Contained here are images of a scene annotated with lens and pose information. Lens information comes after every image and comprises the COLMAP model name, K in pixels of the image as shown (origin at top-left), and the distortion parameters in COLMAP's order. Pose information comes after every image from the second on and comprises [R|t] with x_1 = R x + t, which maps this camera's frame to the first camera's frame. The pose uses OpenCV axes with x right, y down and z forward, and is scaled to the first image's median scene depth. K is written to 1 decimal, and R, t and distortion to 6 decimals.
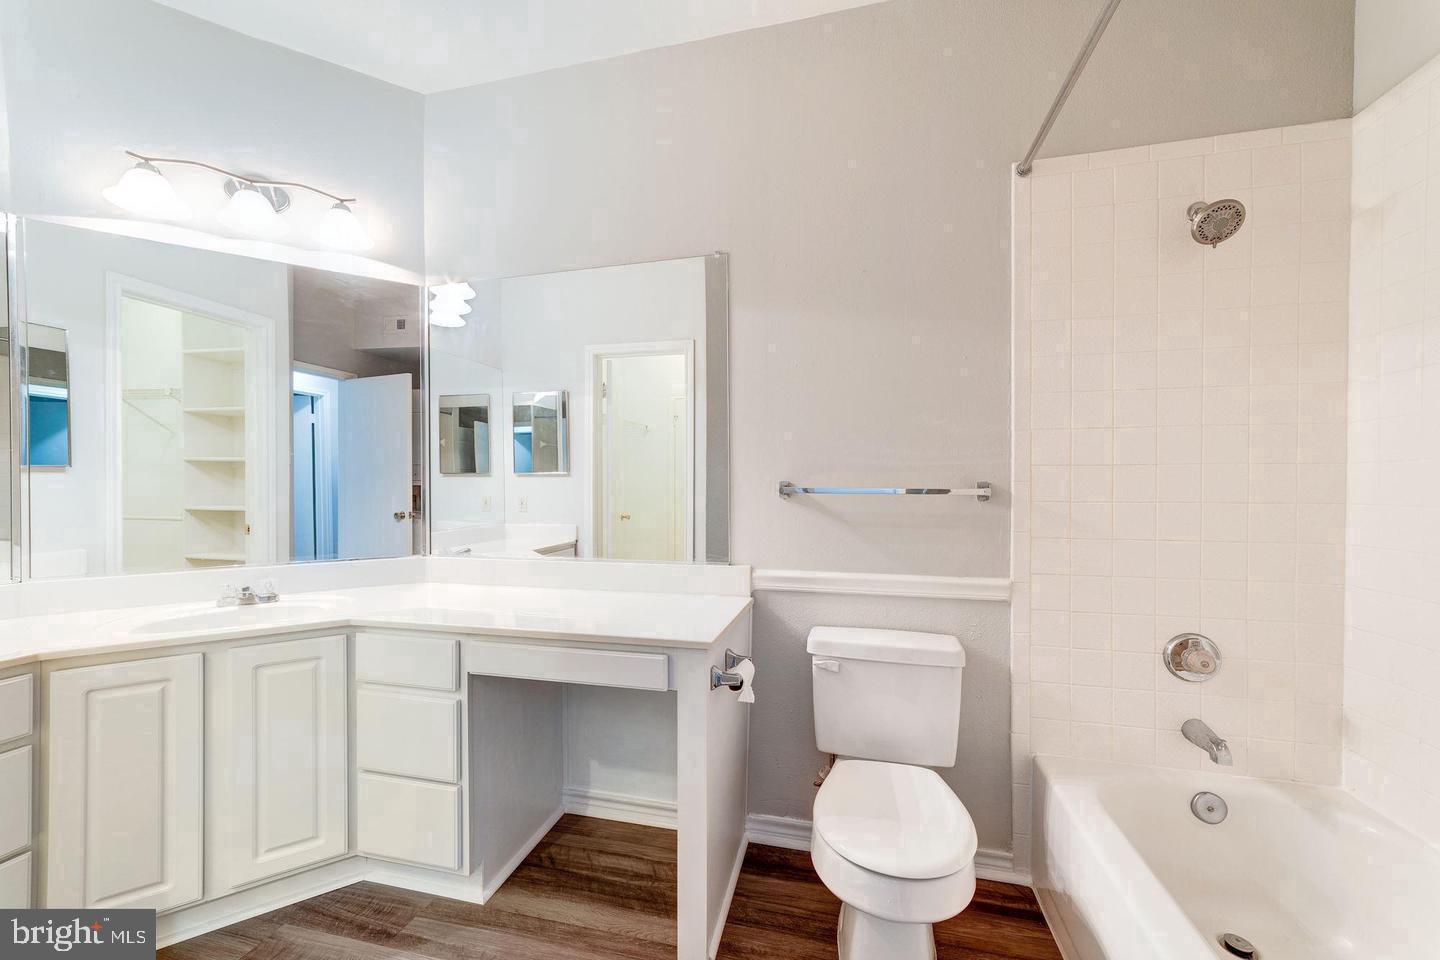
lens RADIAL K [[575.3, 0, 715.2], [0, 575.3, 487.5], [0, 0, 1]] dist [-0.001730, 0.000234]
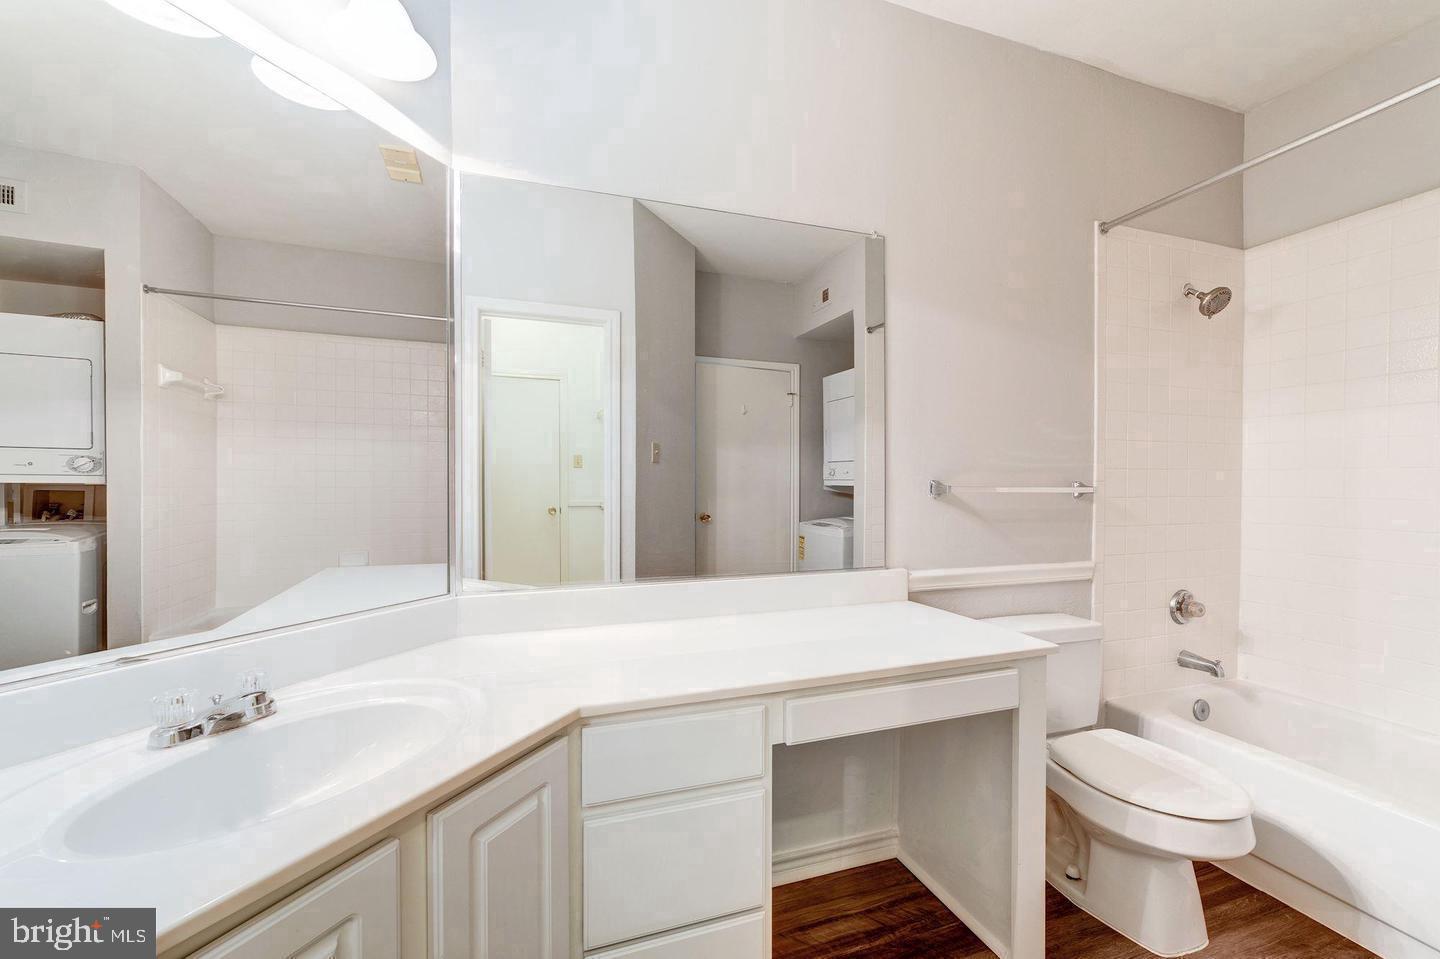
lens RADIAL K [[591.6, 0, 724.4], [0, 591.6, 485.7], [0, 0, 1]] dist [-0.002504, -0.000169]
pose [[0.828381, 0.000512, 0.560165, -0.849688], [-0.000820, 1.000000, 0.000299, -0.000684], [-0.560164, -0.000707, 0.828381, 0.402372]]
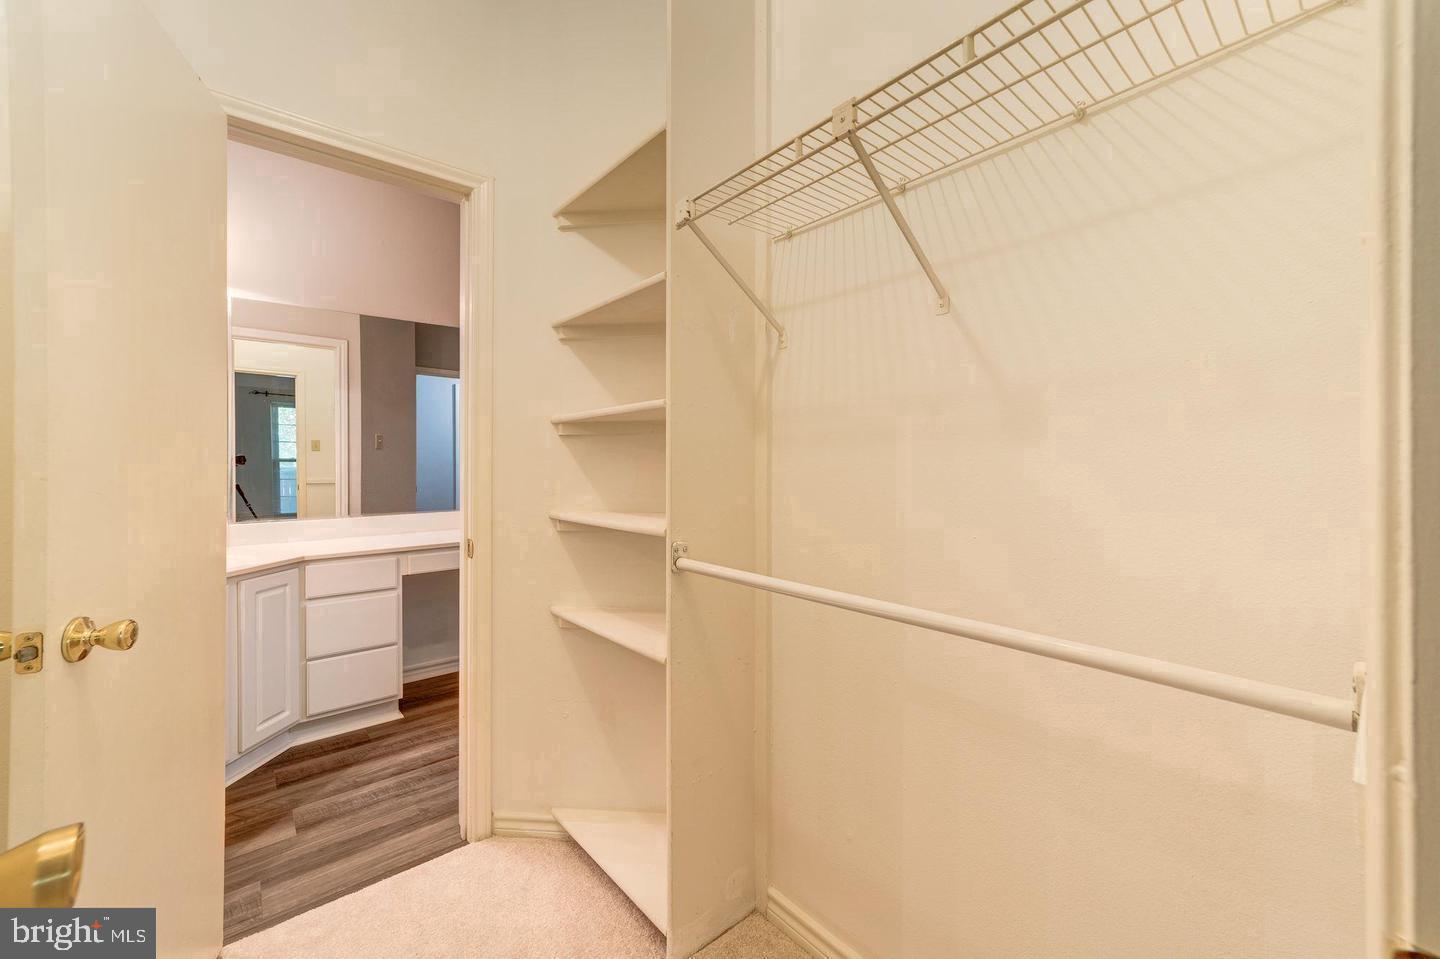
lens RADIAL K [[596.7, 0, 718.9], [0, 596.7, 465.8], [0, 0, 1]] dist [-0.000403, 0.000060]
pose [[0.594403, -0.001016, 0.804167, -1.216403], [0.001150, 0.999999, 0.000414, 0.002179], [-0.804166, 0.000678, 0.594404, -0.734223]]
